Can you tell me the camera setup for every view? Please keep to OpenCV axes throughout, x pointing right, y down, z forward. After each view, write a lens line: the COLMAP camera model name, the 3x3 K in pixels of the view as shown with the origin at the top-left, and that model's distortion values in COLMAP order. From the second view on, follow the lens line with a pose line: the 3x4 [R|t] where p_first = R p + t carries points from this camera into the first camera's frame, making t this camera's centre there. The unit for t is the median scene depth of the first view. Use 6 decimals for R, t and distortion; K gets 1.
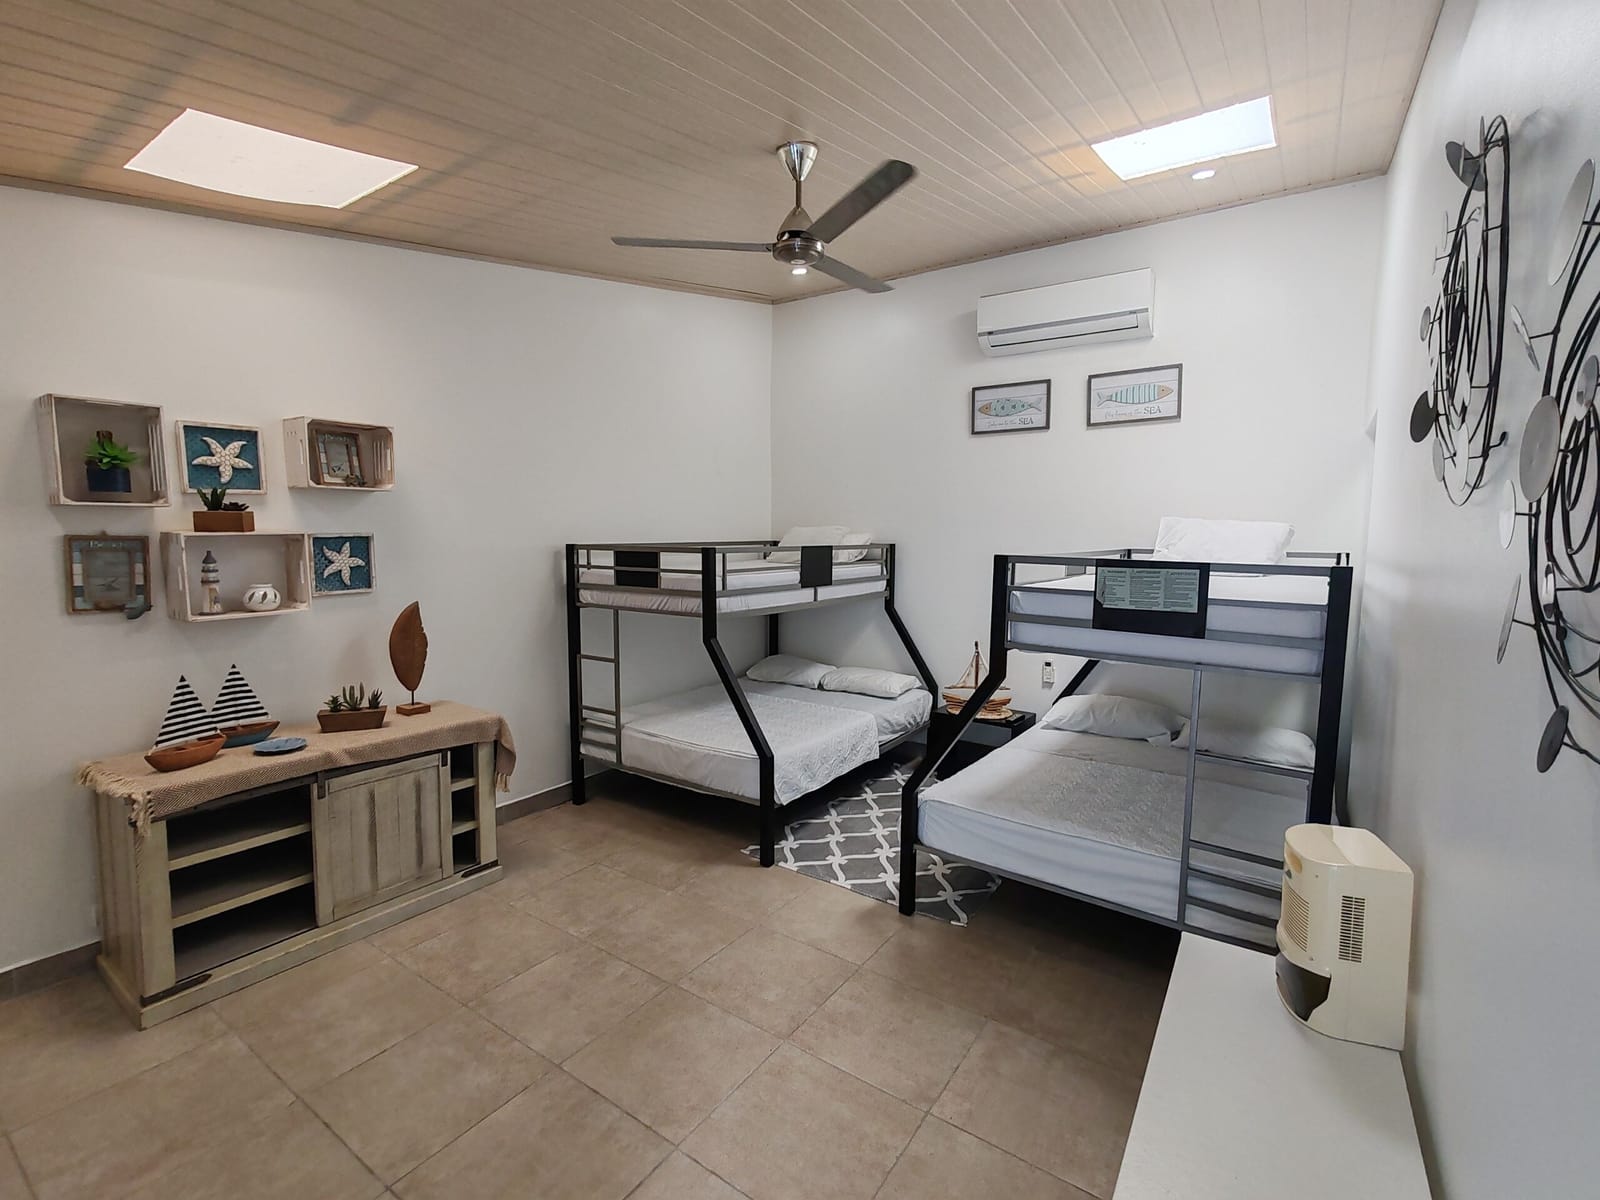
lens RADIAL K [[734.6, 0, 792.6], [0, 734.6, 592.4], [0, 0, 1]] dist [0.002284, 0.000465]
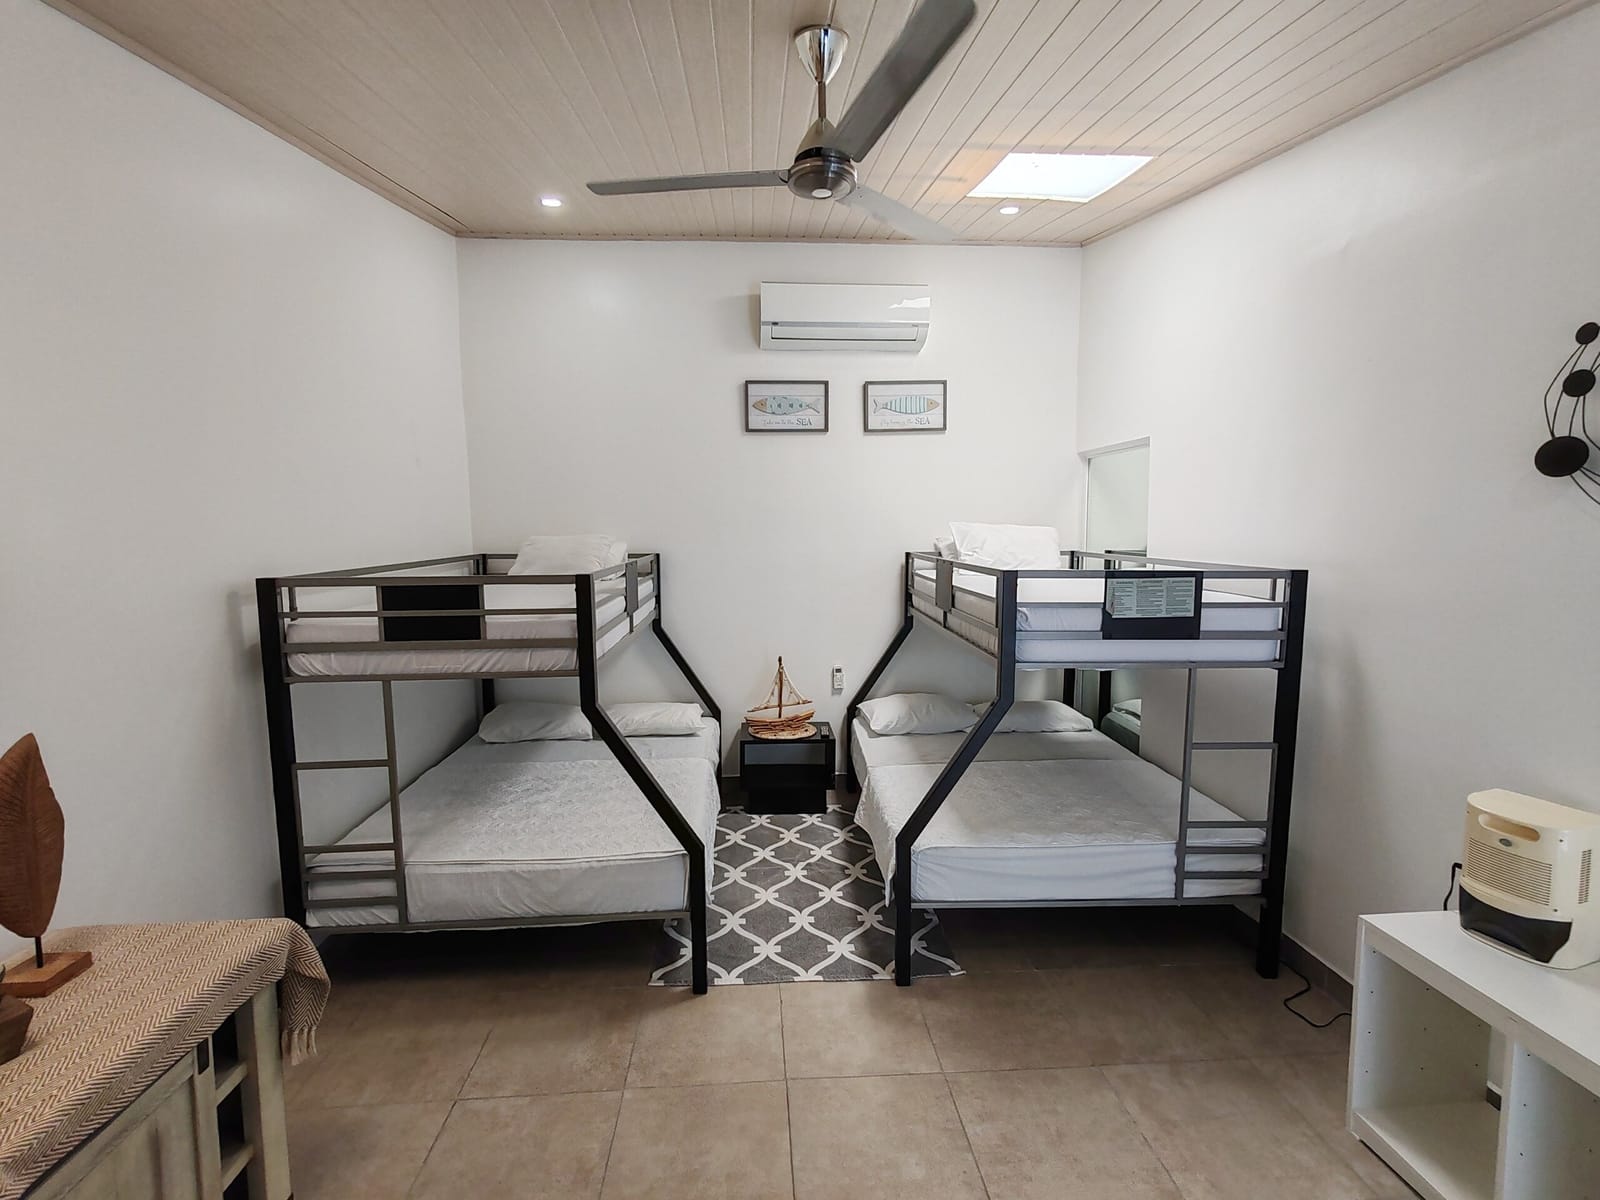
lens RADIAL K [[734.6, 0, 792.6], [0, 734.6, 592.4], [0, 0, 1]] dist [0.002284, 0.000465]
pose [[0.782721, -0.069716, 0.618455, -0.369044], [0.064905, 0.997432, 0.030292, -0.049778], [-0.618979, 0.016430, 0.785236, 0.315985]]
